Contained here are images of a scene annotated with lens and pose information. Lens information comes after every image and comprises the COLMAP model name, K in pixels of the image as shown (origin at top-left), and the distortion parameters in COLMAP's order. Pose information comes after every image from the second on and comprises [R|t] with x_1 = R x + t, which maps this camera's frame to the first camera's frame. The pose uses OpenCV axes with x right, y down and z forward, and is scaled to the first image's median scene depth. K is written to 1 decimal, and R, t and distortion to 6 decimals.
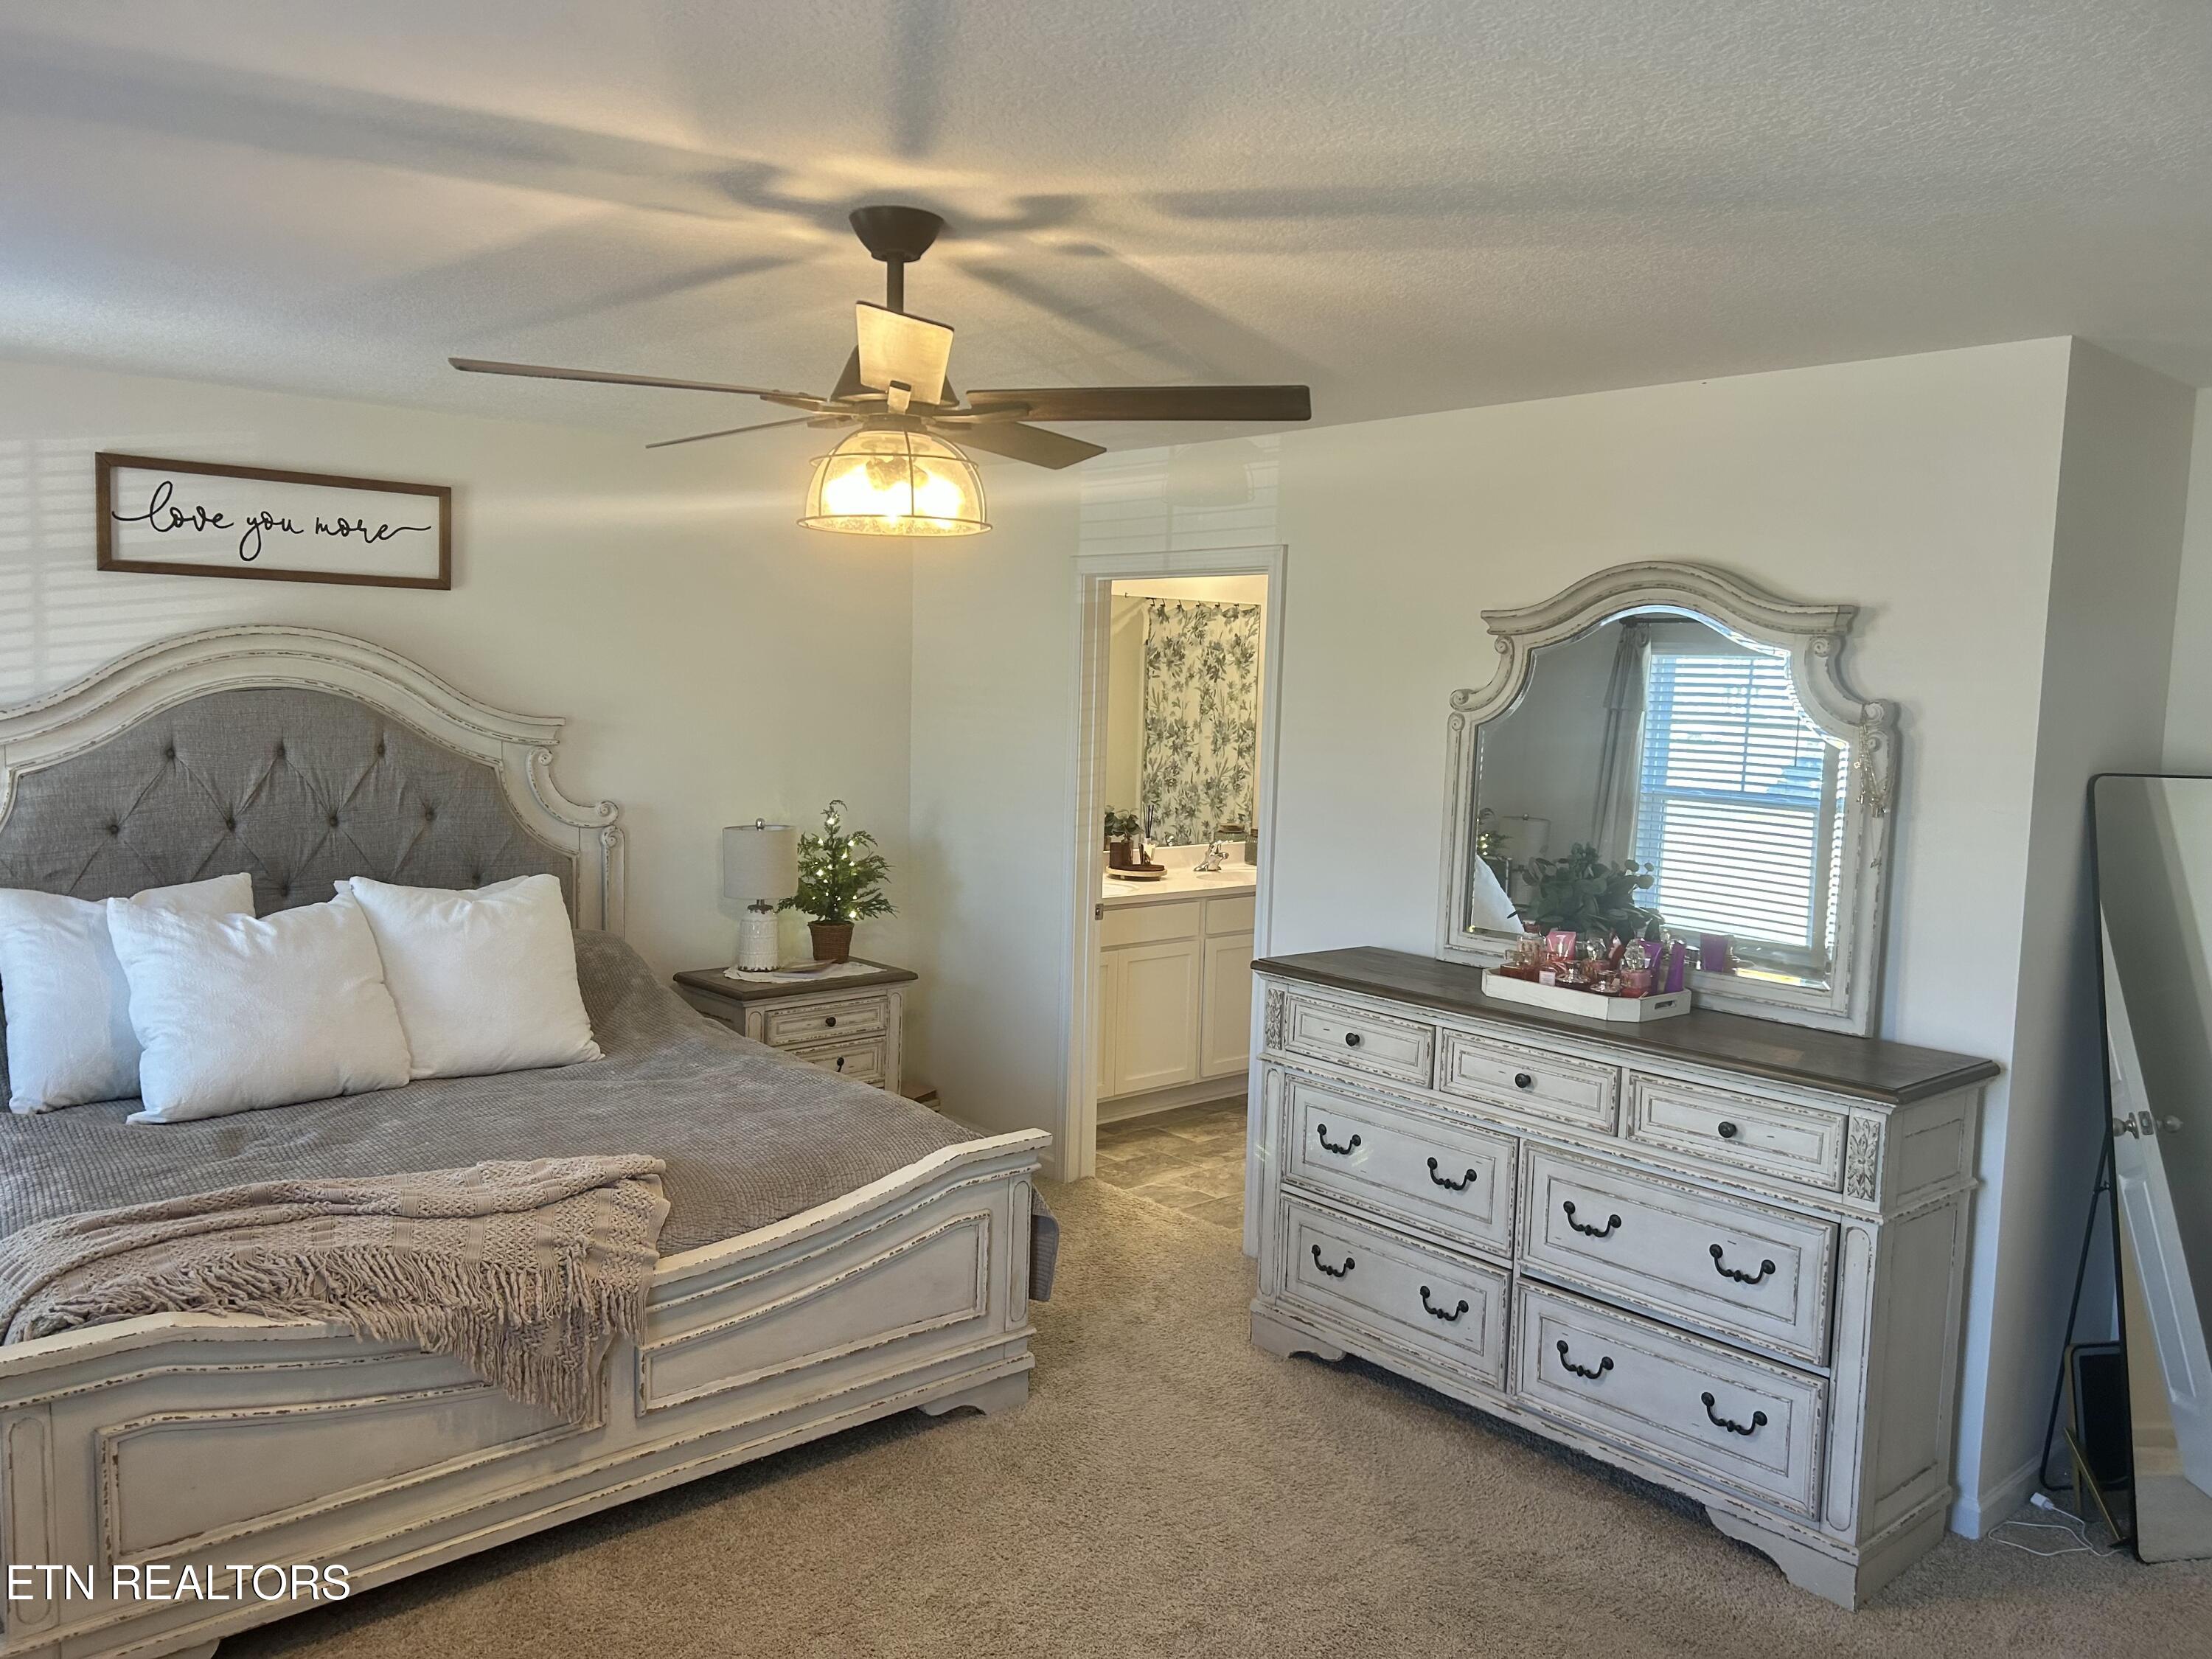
lens RADIAL K [[1684.1, 0, 1102.7], [0, 1684.1, 848.4], [0, 0, 1]] dist [0.009003, 0.001021]
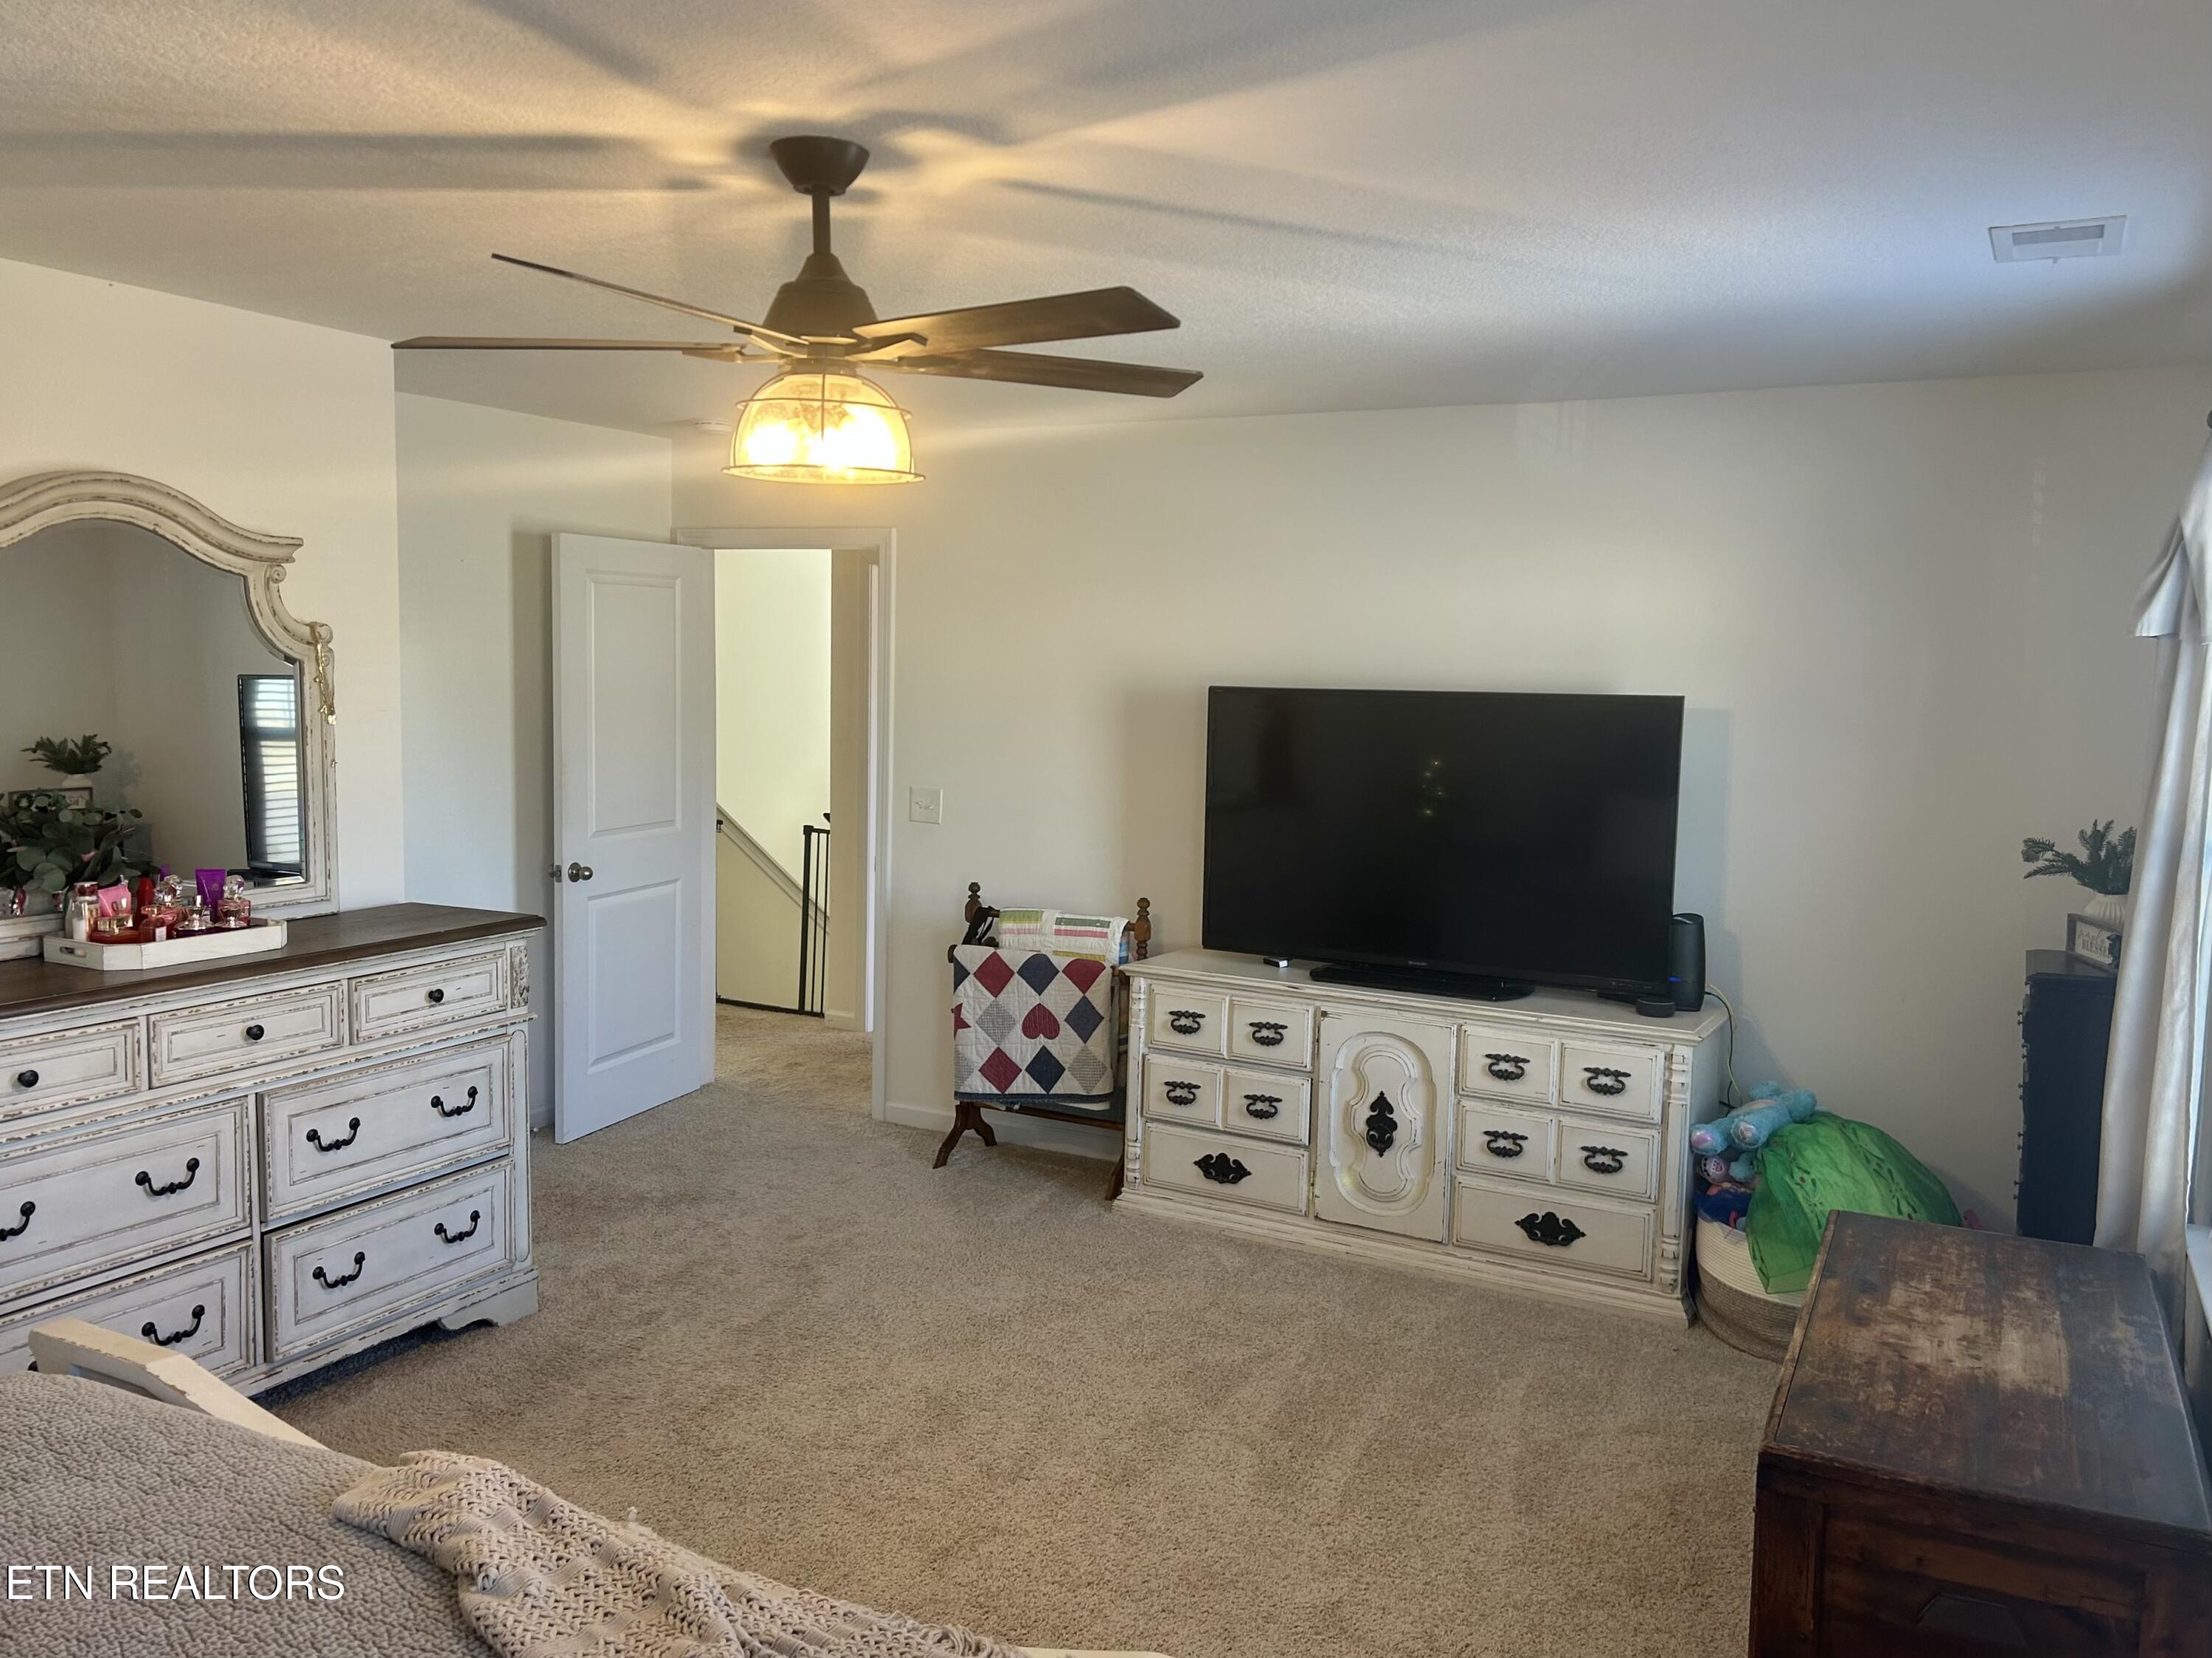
lens RADIAL K [[1684.0, 0, 1105.5], [0, 1684.0, 815.2], [0, 0, 1]] dist [0.009003, 0.001021]
pose [[-0.349149, -0.134846, 0.927314, -0.794477], [0.058612, 0.984512, 0.165231, -0.113127], [-0.935233, 0.112042, -0.335837, 0.875414]]
